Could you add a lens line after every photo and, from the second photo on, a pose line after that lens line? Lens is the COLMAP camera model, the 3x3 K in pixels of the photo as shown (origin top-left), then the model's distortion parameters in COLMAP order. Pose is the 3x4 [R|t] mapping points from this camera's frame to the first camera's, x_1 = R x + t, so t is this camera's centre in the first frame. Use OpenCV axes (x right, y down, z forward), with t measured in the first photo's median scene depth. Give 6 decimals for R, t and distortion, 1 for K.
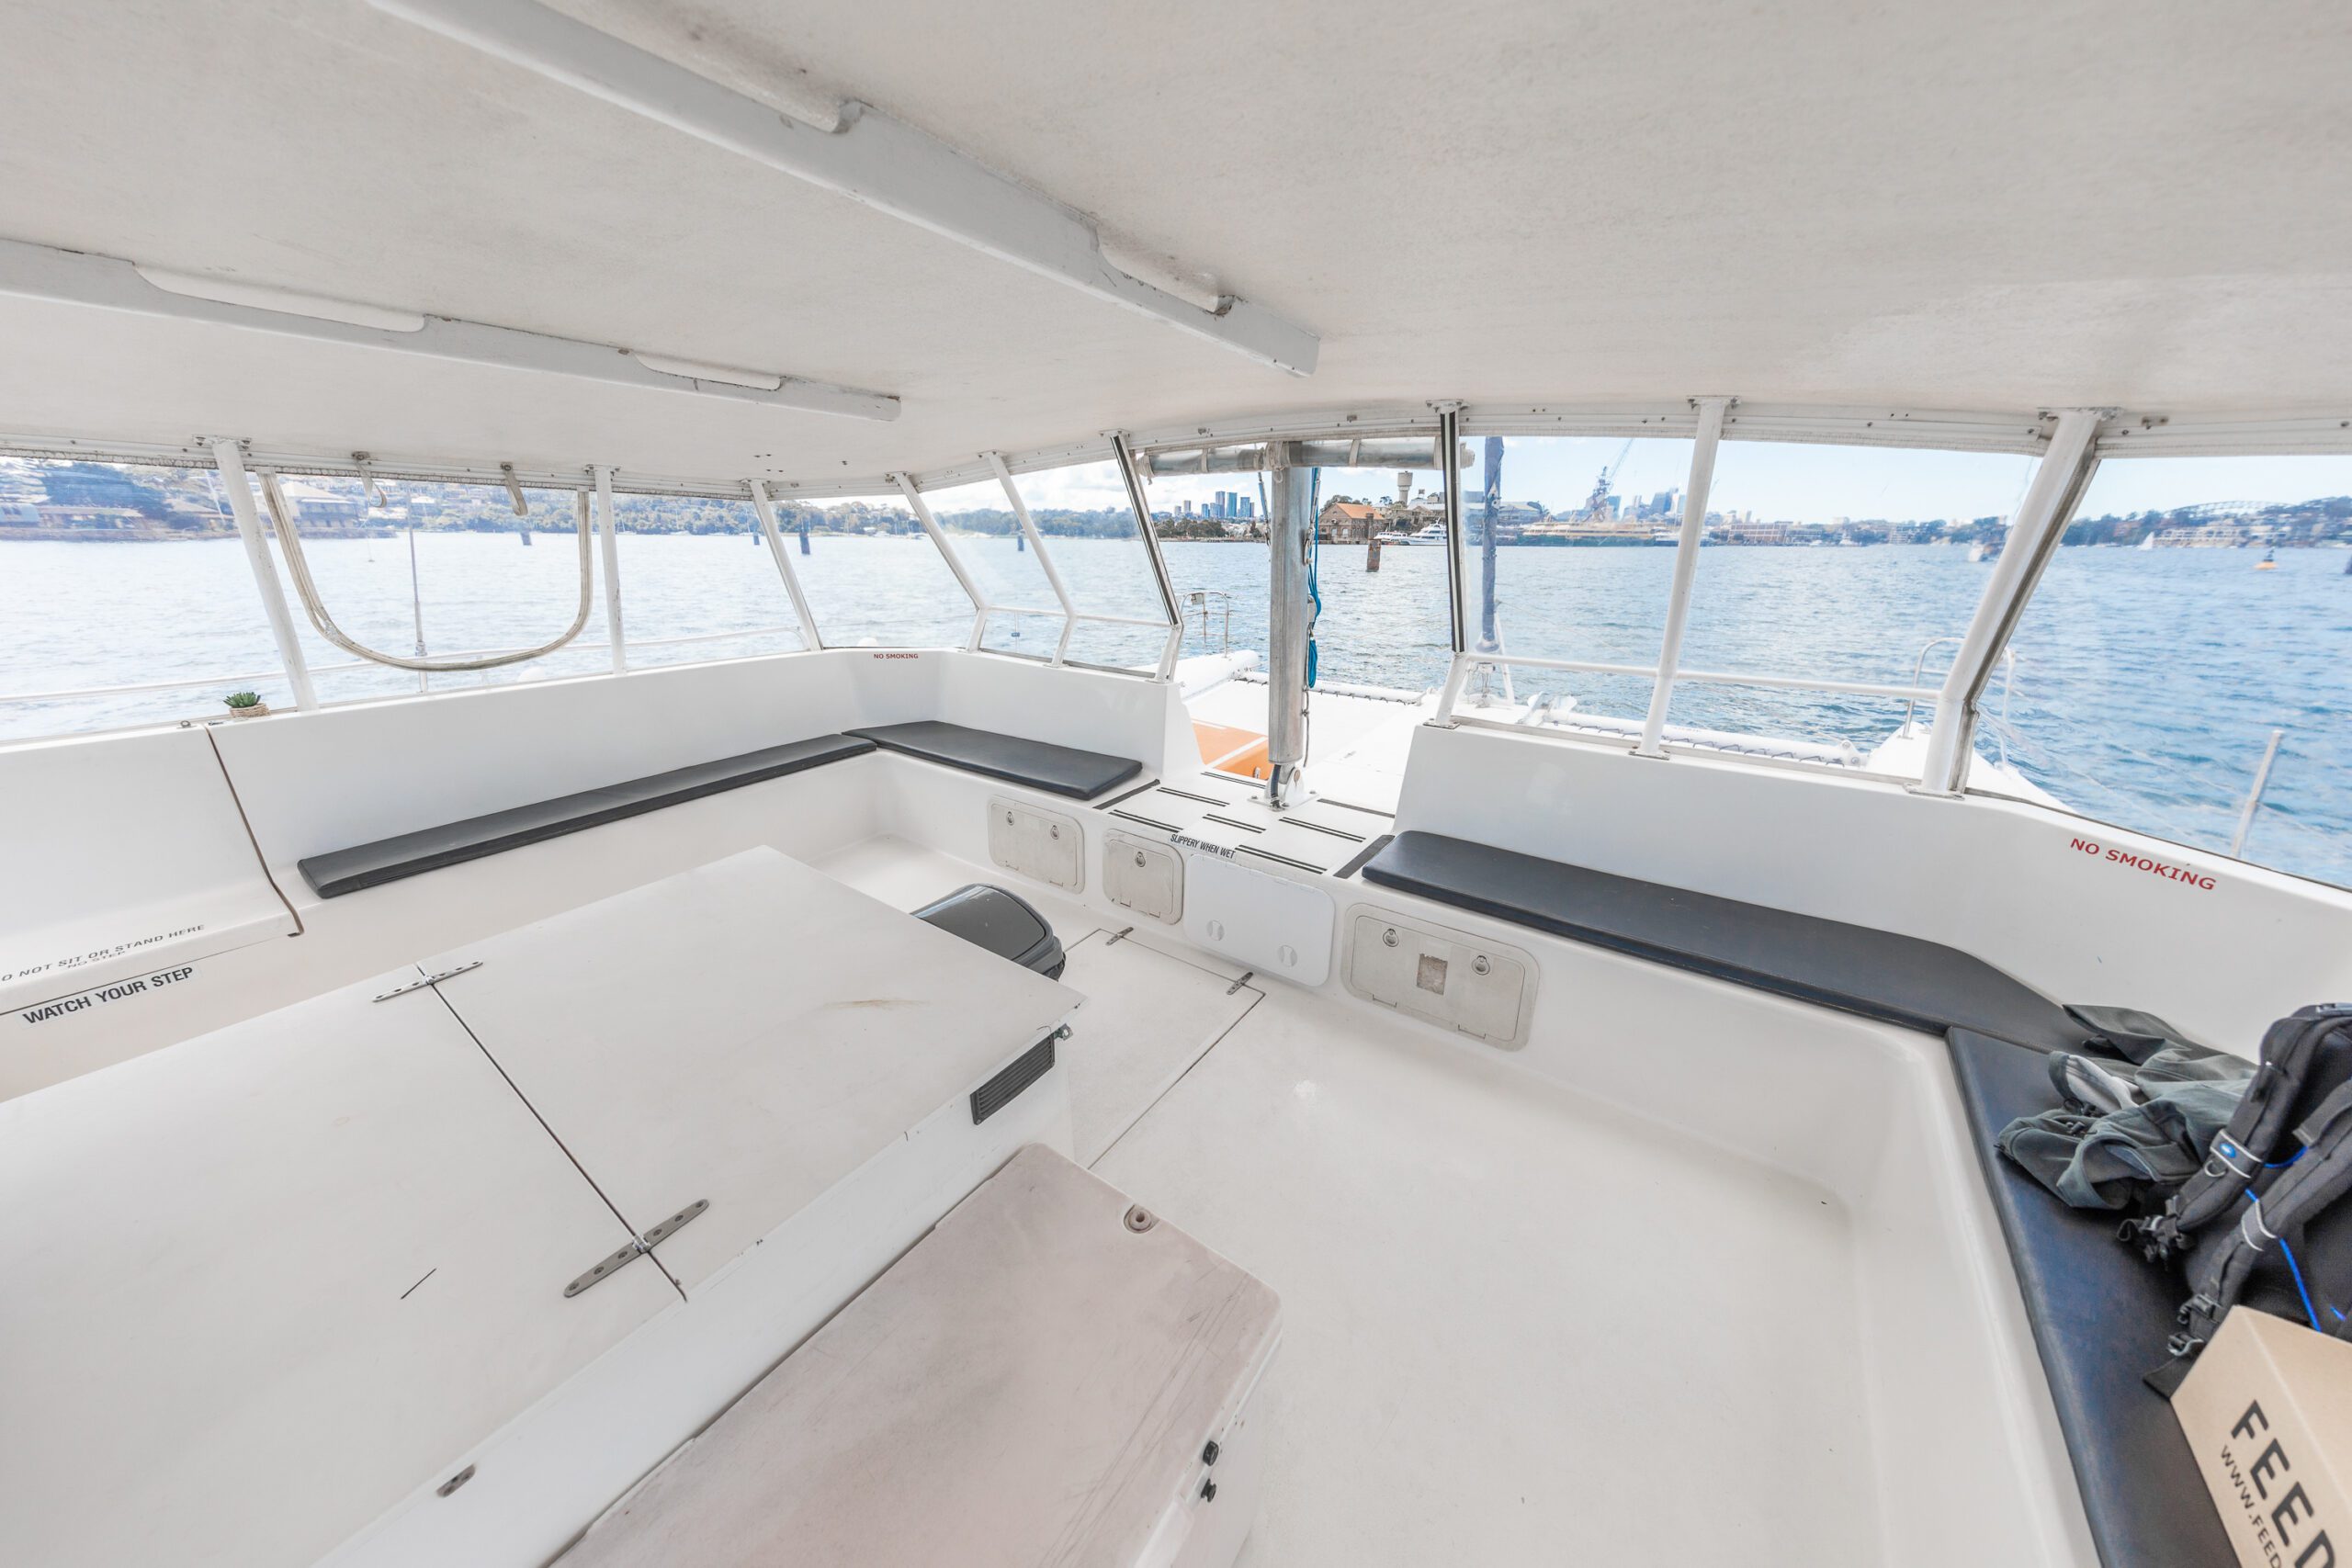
lens RADIAL K [[766.0, 0, 1176.0], [0, 766.0, 784.0], [0, 0, 1]] dist [-0.023351, 0.000111]
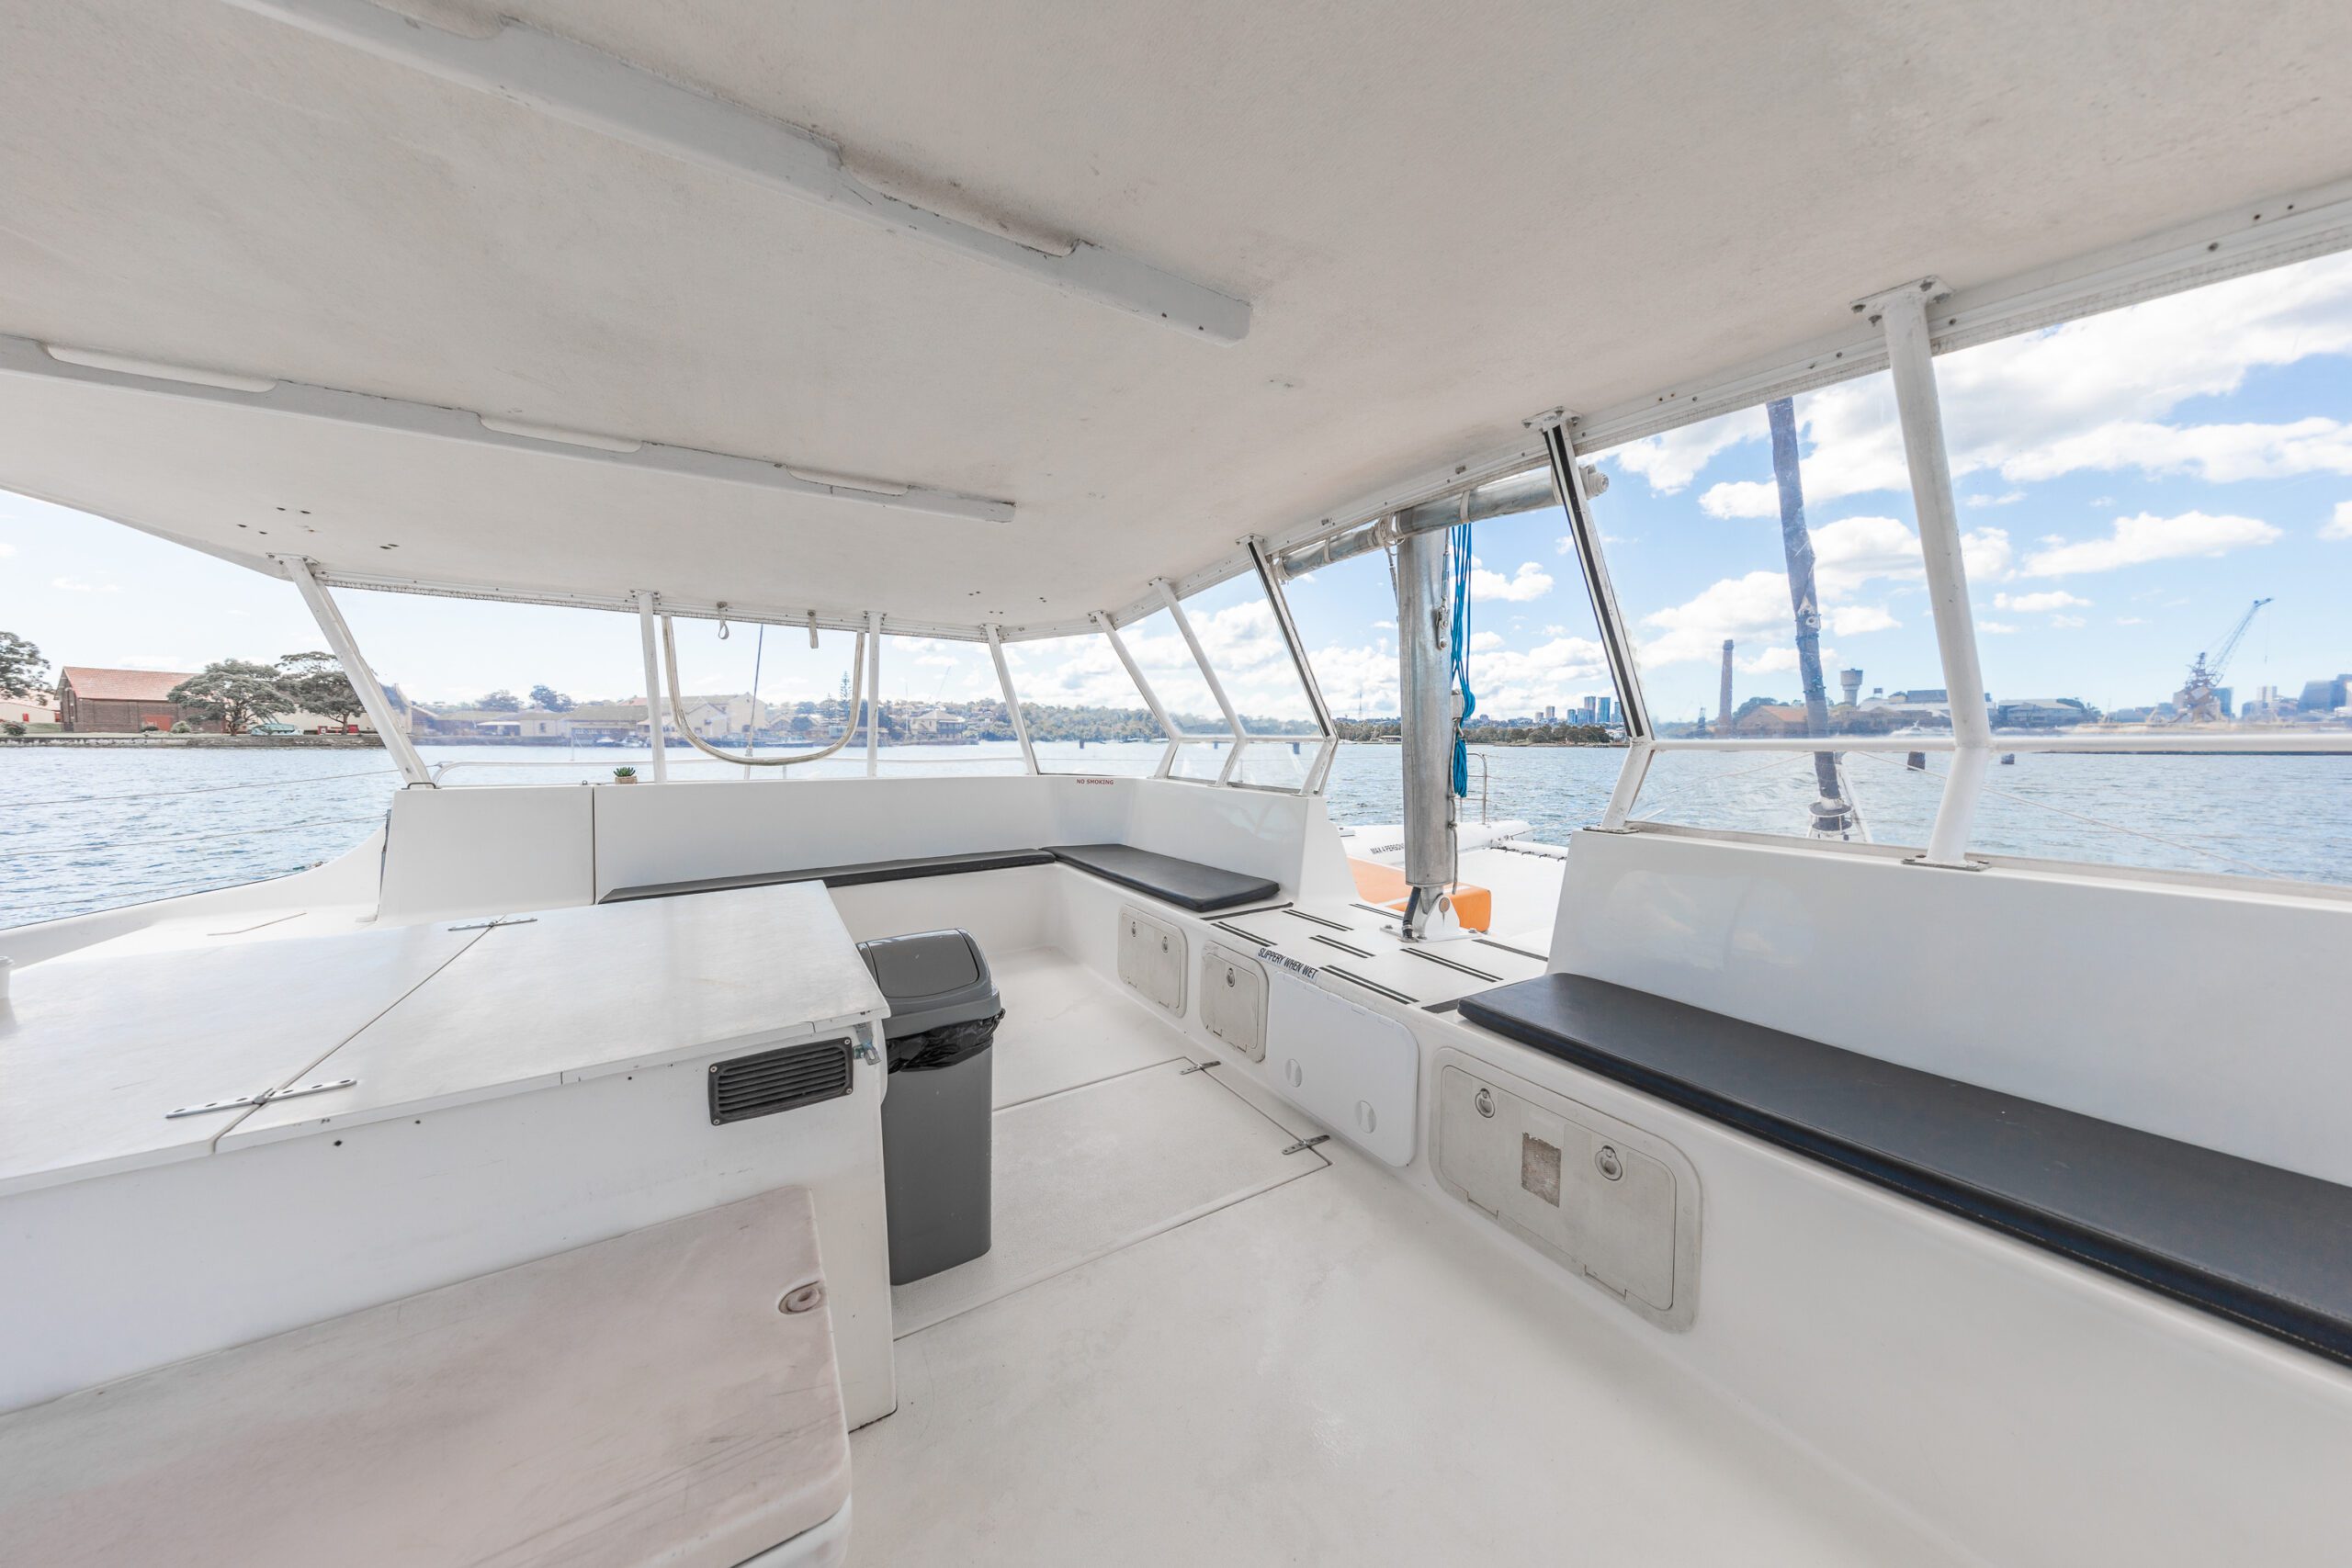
lens RADIAL K [[775.3, 0, 1176.0], [0, 775.3, 784.0], [0, 0, 1]] dist [0.000926, -0.009554]
pose [[0.896658, 0.012404, -0.442550, 0.293950], [-0.132586, 0.961252, -0.241693, 0.112619], [0.422404, 0.275392, 0.863559, 0.162746]]
